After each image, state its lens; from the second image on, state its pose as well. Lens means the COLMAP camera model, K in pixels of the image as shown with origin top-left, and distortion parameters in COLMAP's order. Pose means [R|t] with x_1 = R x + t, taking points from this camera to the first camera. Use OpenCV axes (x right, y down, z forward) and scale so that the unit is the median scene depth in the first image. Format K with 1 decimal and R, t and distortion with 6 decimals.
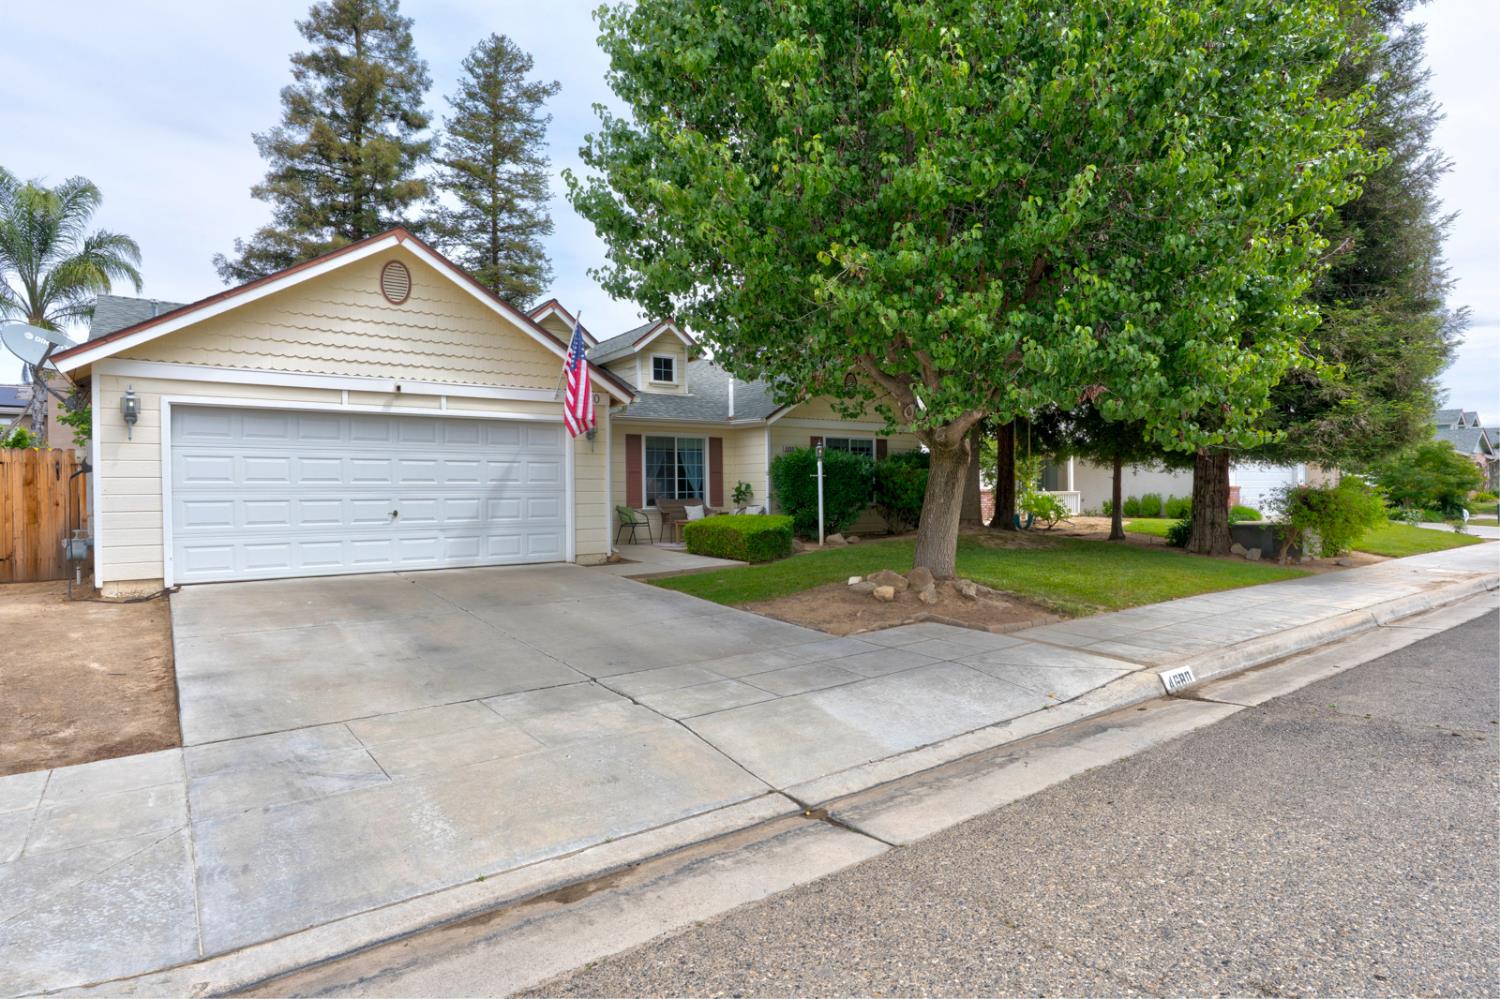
lens RADIAL K [[805.7, 0, 754.1], [0, 805.7, 496.7], [0, 0, 1]] dist [-0.001801, 0.001834]
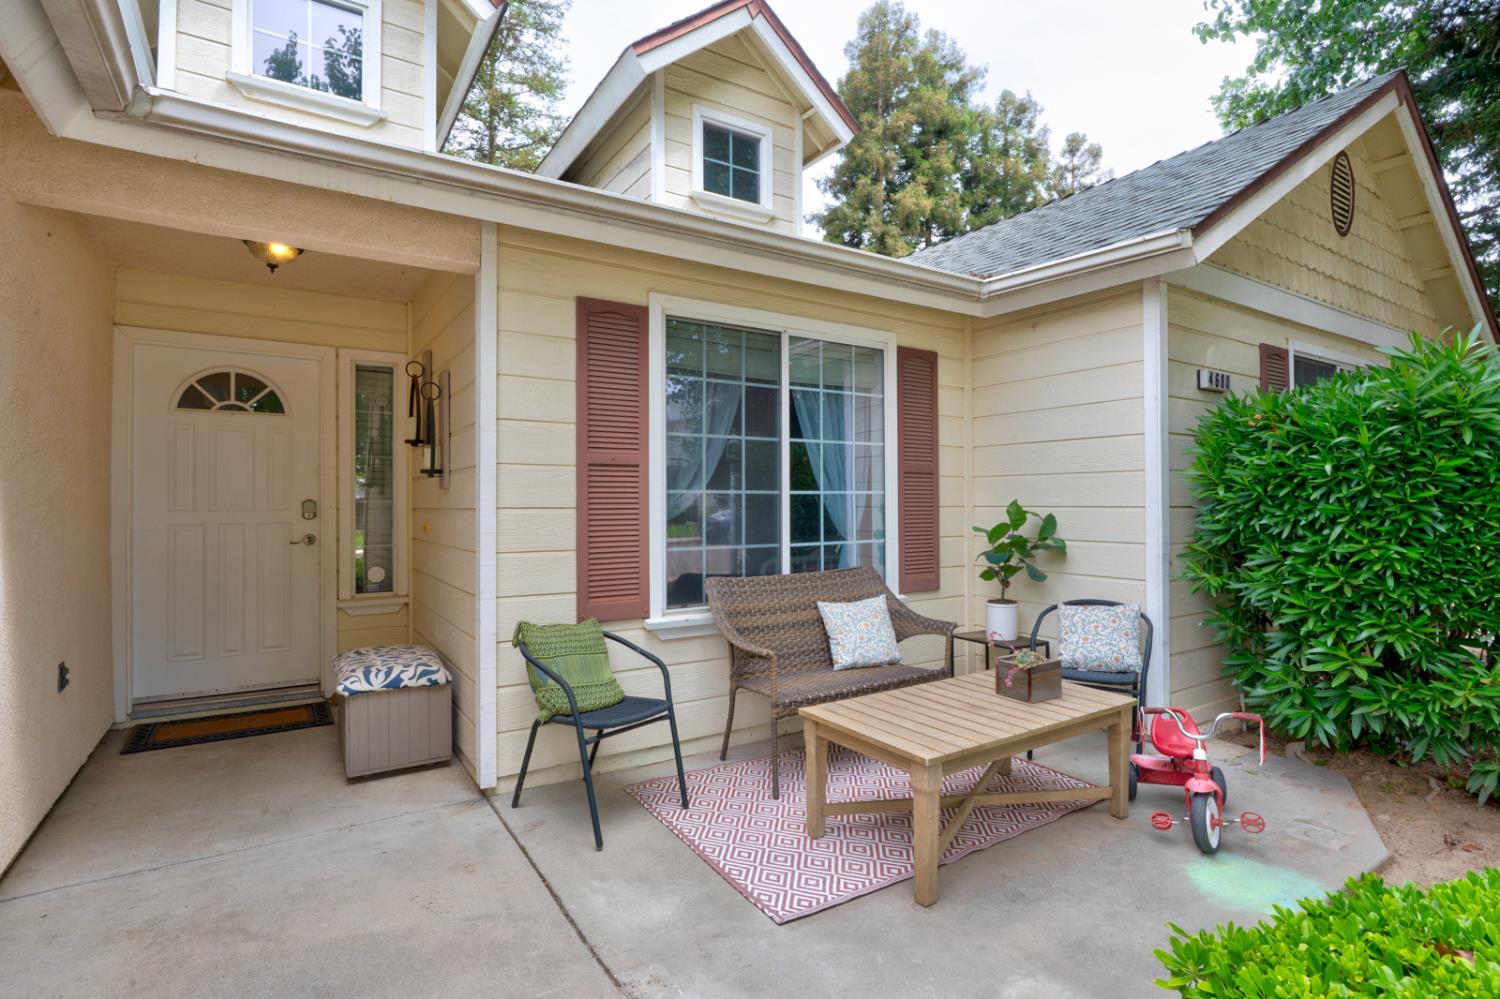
lens RADIAL K [[741.3, 0, 758.1], [0, 741.3, 494.9], [0, 0, 1]] dist [-0.012932, 0.009121]
pose [[0.998439, 0.007278, -0.055373, -0.134409], [-0.008110, 0.999857, -0.014815, -0.026856], [0.055258, 0.015241, 0.998356, 1.112322]]
